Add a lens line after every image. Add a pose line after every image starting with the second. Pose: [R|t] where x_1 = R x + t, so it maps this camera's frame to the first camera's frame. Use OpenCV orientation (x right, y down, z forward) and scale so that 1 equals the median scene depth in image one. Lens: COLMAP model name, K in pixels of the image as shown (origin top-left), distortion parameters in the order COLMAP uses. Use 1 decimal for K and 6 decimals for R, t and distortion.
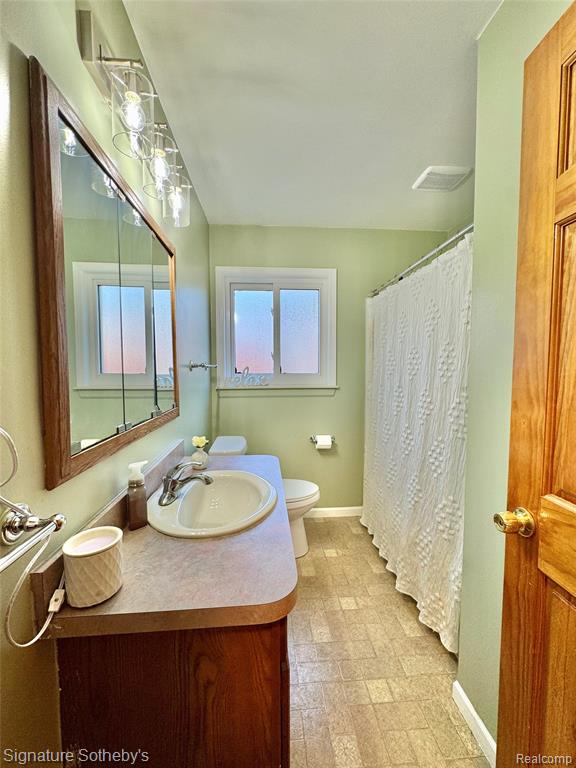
lens RADIAL K [[307.9, 0, 287.0], [0, 307.9, 385.1], [0, 0, 1]] dist [-0.004598, 0.001101]
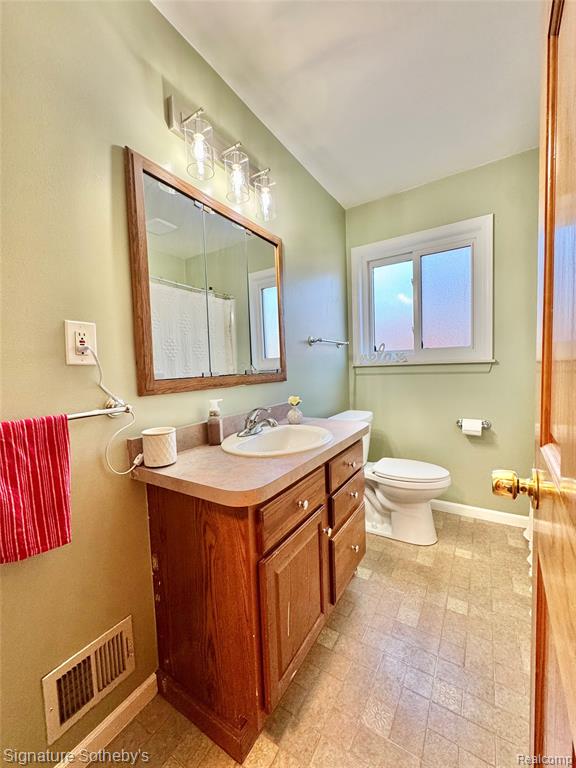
lens RADIAL K [[307.9, 0, 285.5], [0, 307.9, 384.9], [0, 0, 1]] dist [-0.004598, 0.001101]
pose [[0.798780, 0.010296, -0.601535, 0.225120], [-0.002408, 0.999900, 0.013917, 0.062763], [0.601619, -0.009669, 0.798725, 0.030109]]
